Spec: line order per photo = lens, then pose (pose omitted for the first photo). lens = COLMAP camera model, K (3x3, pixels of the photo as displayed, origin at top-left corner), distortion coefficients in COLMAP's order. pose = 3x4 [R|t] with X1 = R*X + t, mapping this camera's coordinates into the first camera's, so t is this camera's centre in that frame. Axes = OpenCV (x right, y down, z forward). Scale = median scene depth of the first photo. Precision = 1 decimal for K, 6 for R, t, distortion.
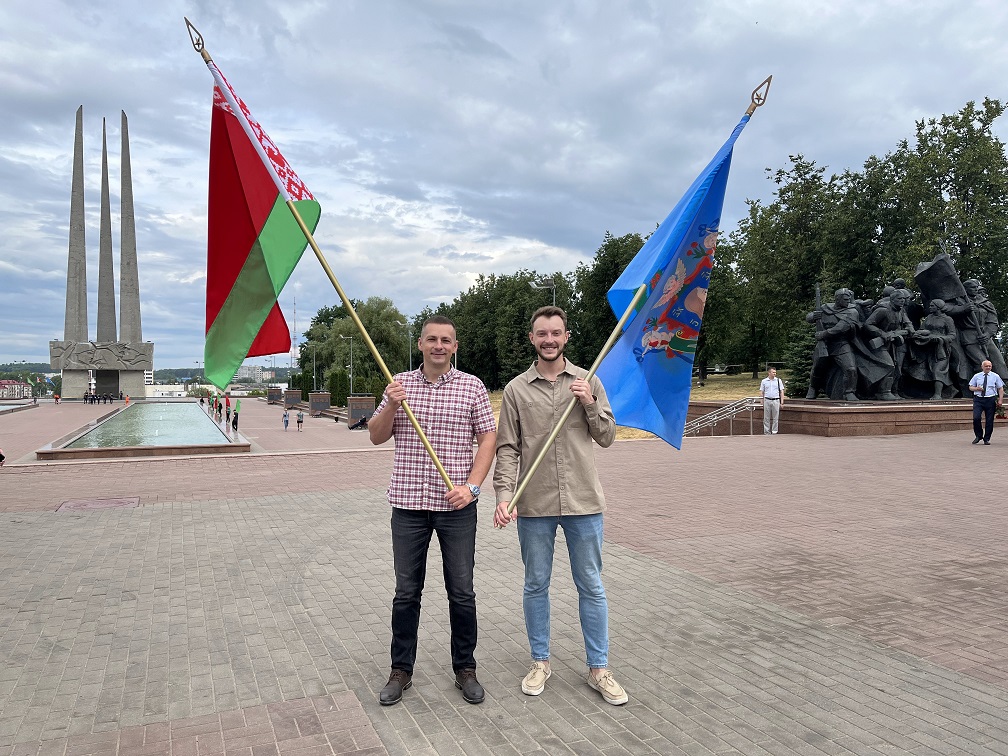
lens RADIAL K [[753.1, 0, 503.6], [0, 753.1, 377.6], [0, 0, 1]] dist [0.000435, -0.000442]
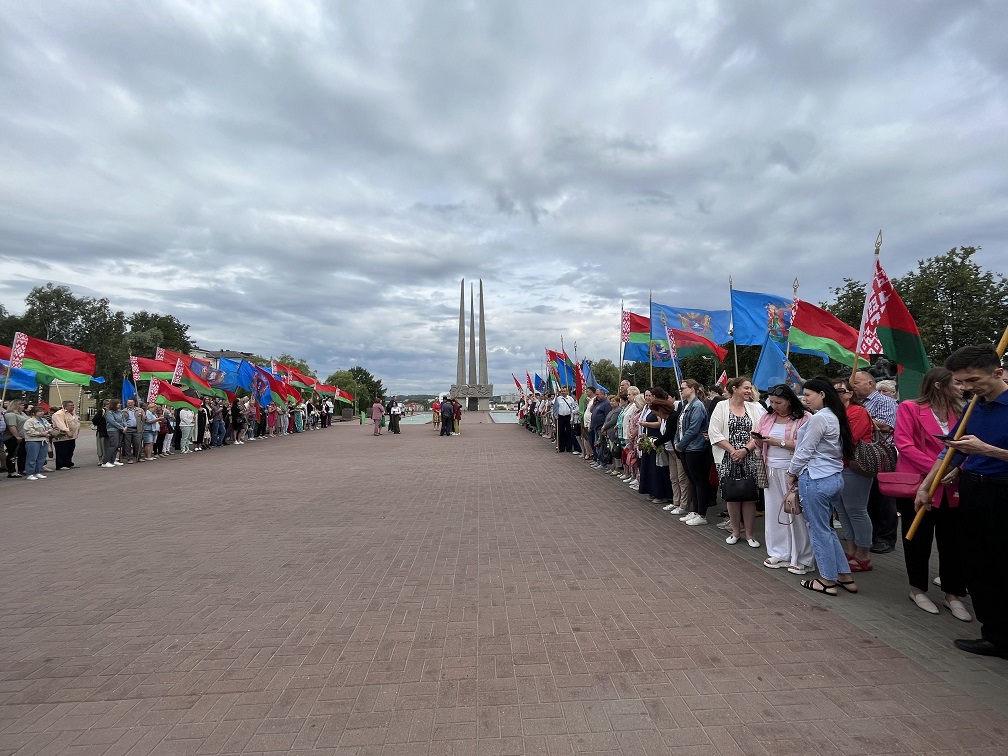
lens RADIAL K [[422.3, 0, 510.6], [0, 422.3, 442.2], [0, 0, 1]] dist [-0.001211, 0.000065]
pose [[0.940760, 0.026871, -0.338007, -0.018197], [0.006012, 0.995376, 0.095864, 0.002900], [0.339020, -0.092217, 0.936249, -0.141351]]
